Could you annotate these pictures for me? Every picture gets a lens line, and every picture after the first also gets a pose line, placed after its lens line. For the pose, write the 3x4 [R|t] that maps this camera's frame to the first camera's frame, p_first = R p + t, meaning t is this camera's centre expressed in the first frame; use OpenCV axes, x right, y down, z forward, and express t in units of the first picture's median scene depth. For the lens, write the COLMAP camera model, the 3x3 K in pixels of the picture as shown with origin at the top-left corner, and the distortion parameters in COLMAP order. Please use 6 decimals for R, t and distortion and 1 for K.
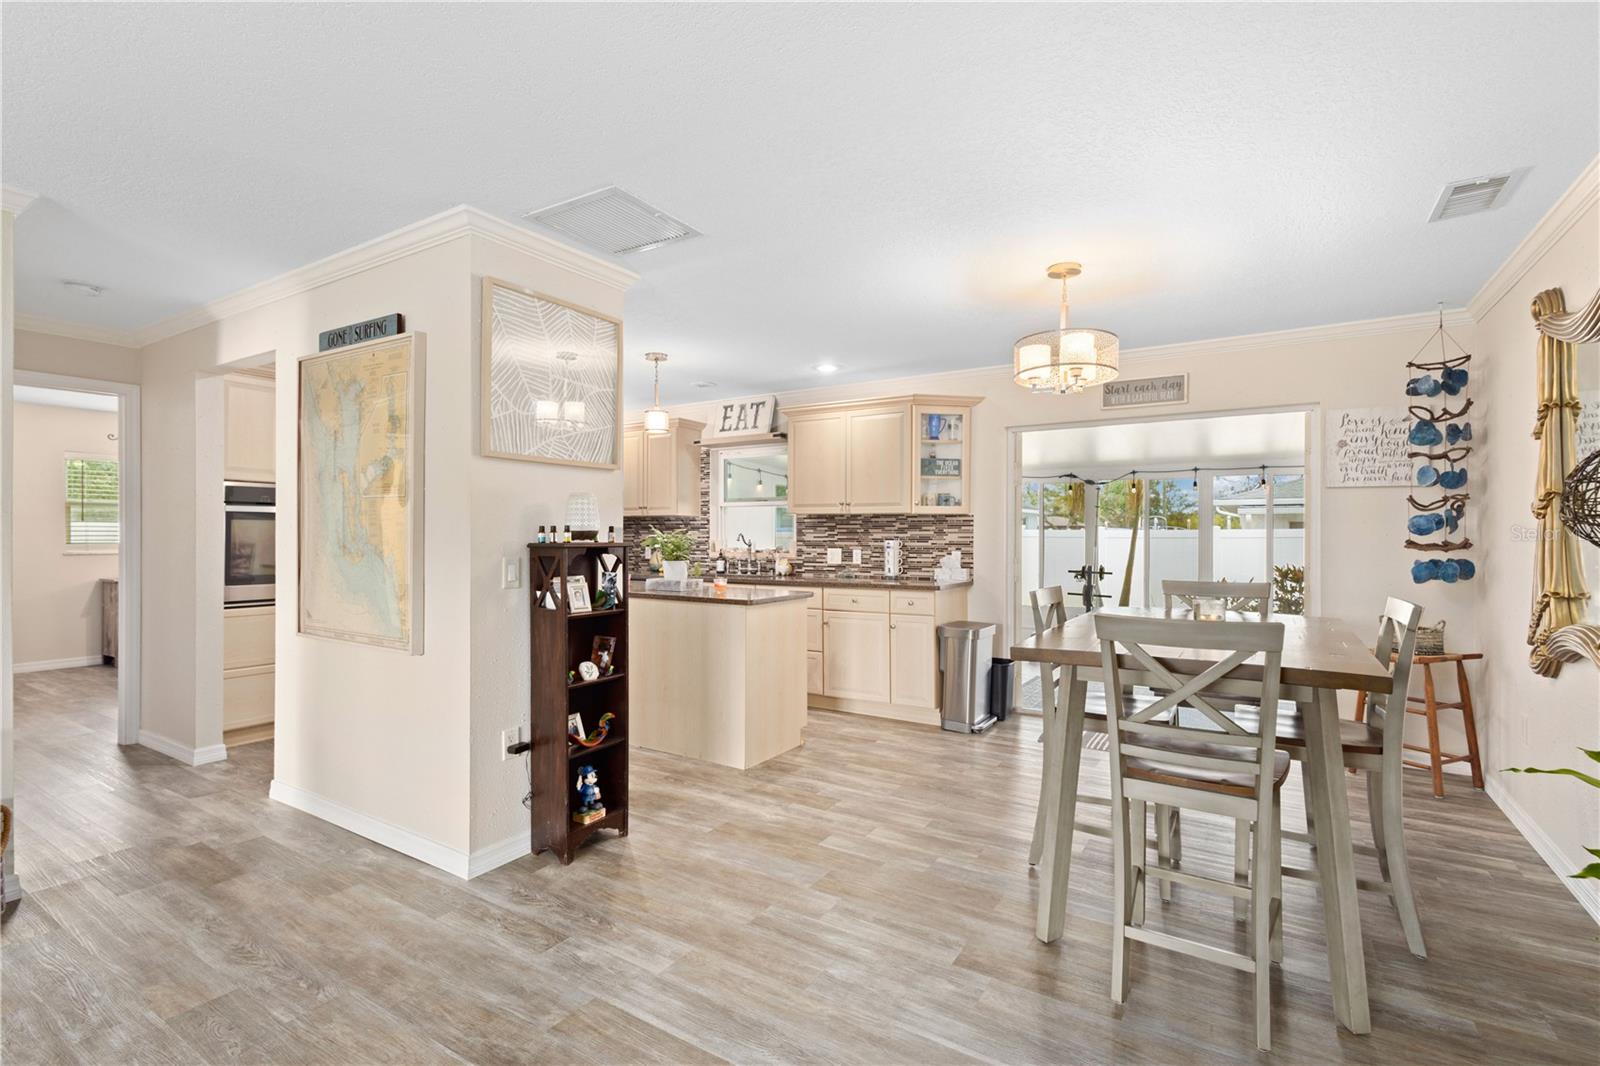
lens RADIAL K [[738.5, 0, 789.2], [0, 738.5, 542.3], [0, 0, 1]] dist [0.010413, -0.003087]
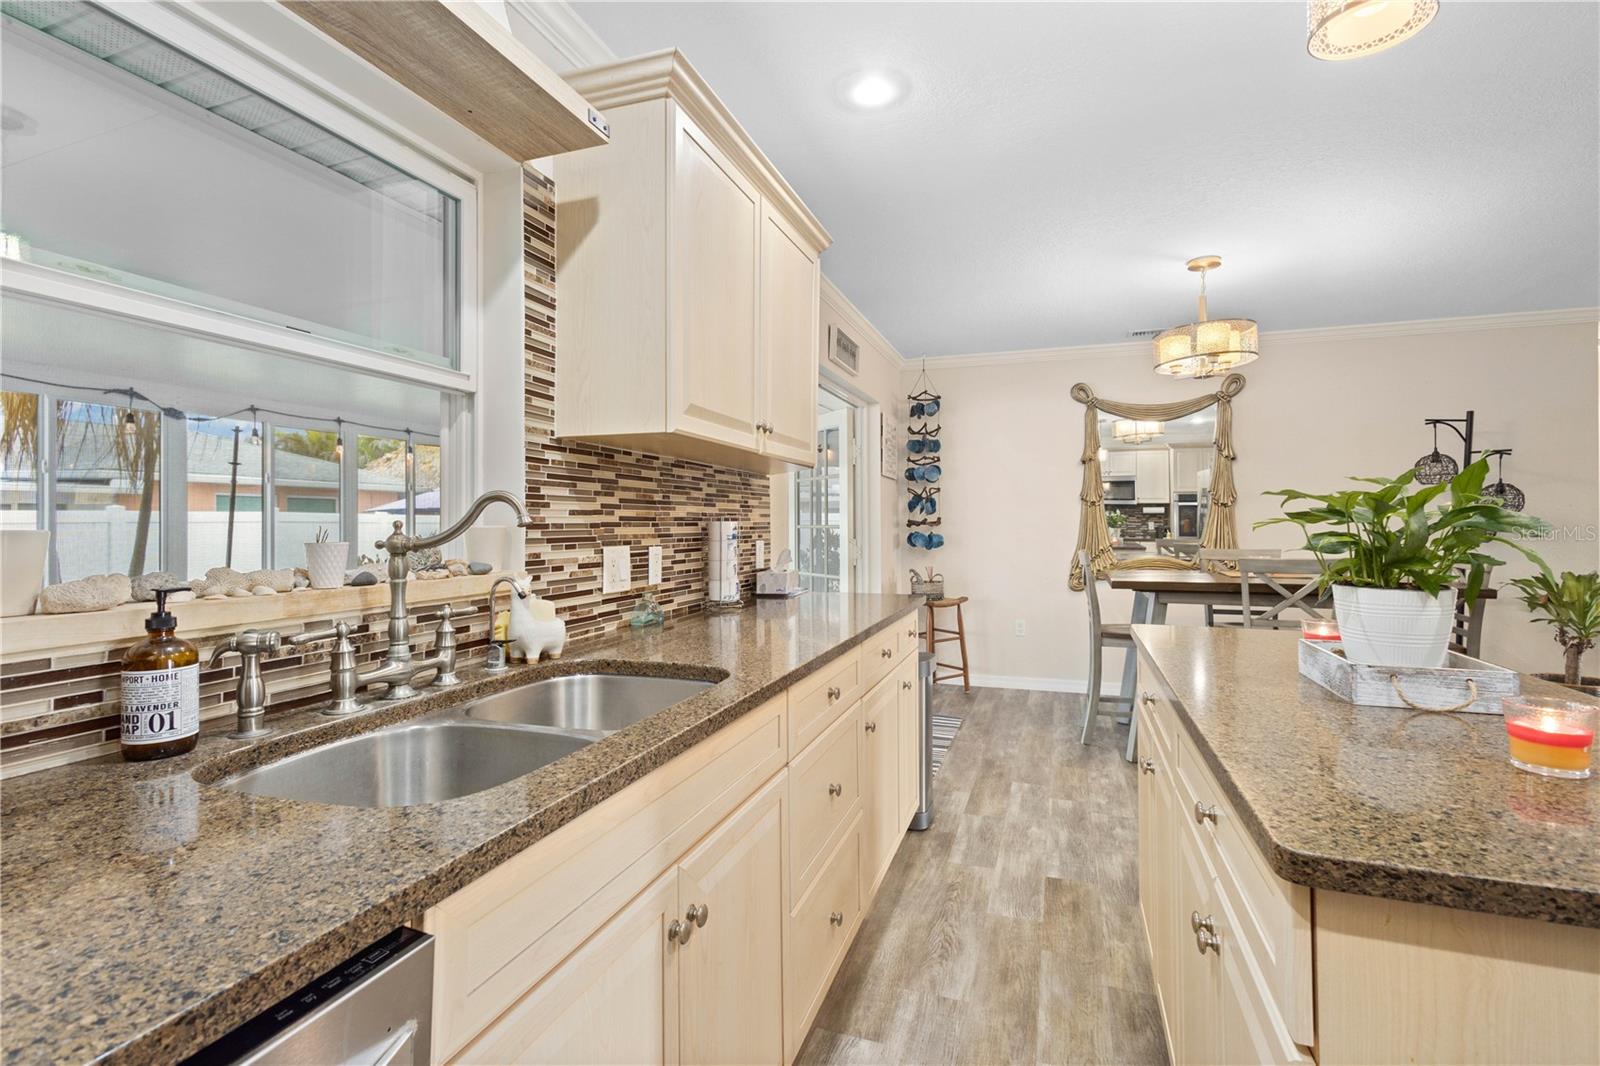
lens RADIAL K [[738.5, 0, 803.7], [0, 738.5, 520.1], [0, 0, 1]] dist [0.010413, -0.003087]
pose [[-0.237178, 0.001959, 0.971464, -0.314934], [0.012346, 0.999923, 0.000998, -0.003234], [-0.971388, 0.012230, -0.237184, 1.080533]]
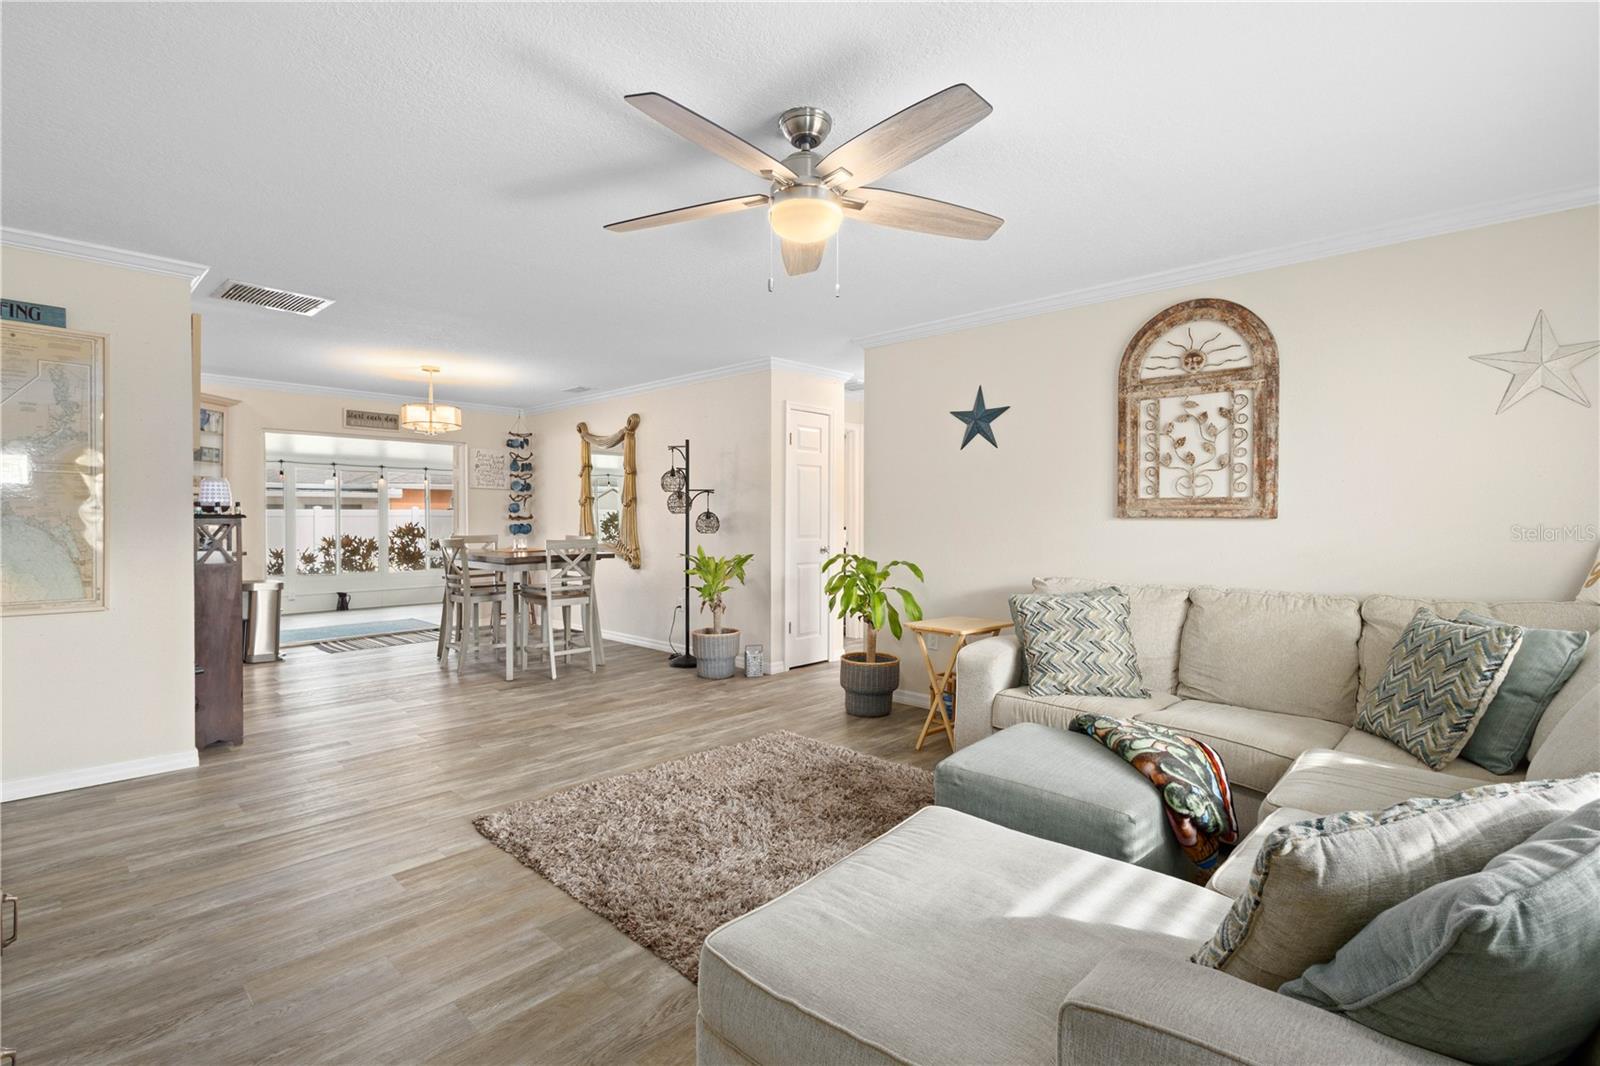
lens RADIAL K [[738.5, 0, 810.3], [0, 738.5, 518.3], [0, 0, 1]] dist [0.010413, -0.003087]
pose [[0.180951, -0.002466, 0.983489, -0.762430], [0.009935, 0.999950, 0.000680, 0.009401], [-0.983442, 0.009648, 0.180967, -0.158755]]
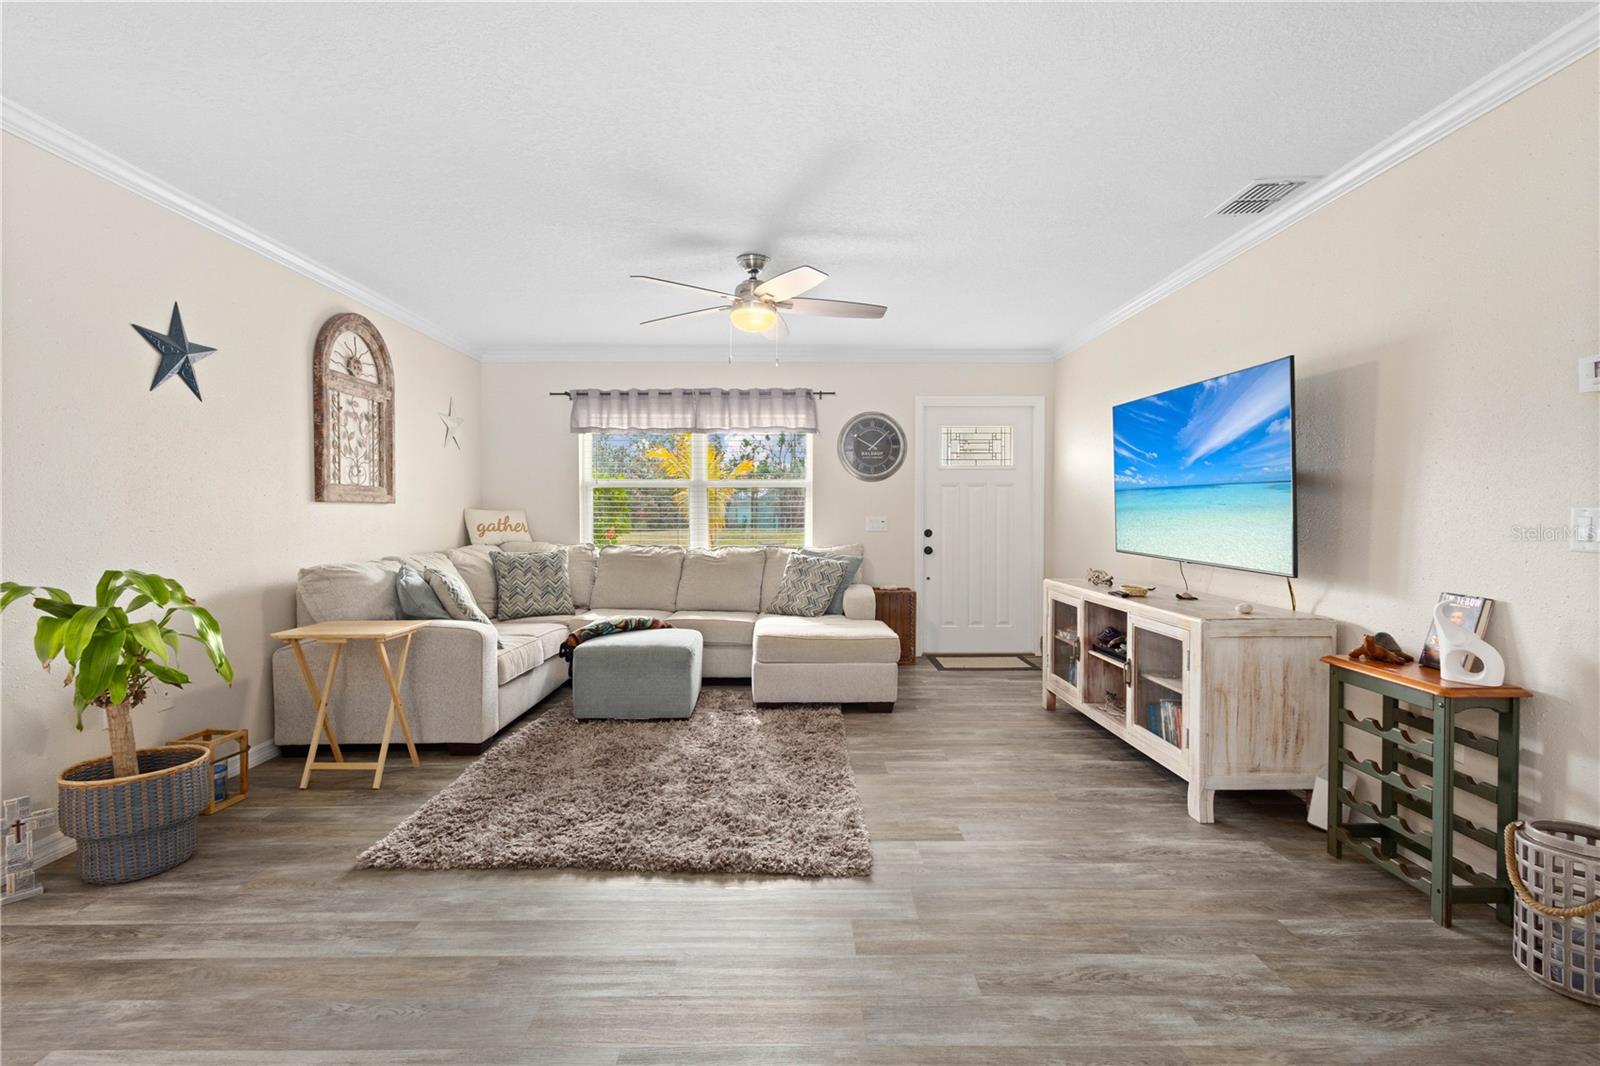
lens RADIAL K [[738.5, 0, 779.3], [0, 738.5, 525.2], [0, 0, 1]] dist [0.010413, -0.003087]
pose [[-0.846970, 0.006775, -0.531597, 0.002121], [-0.009159, 0.999584, 0.027331, 0.011289], [0.531561, 0.028017, -0.846556, 0.522331]]
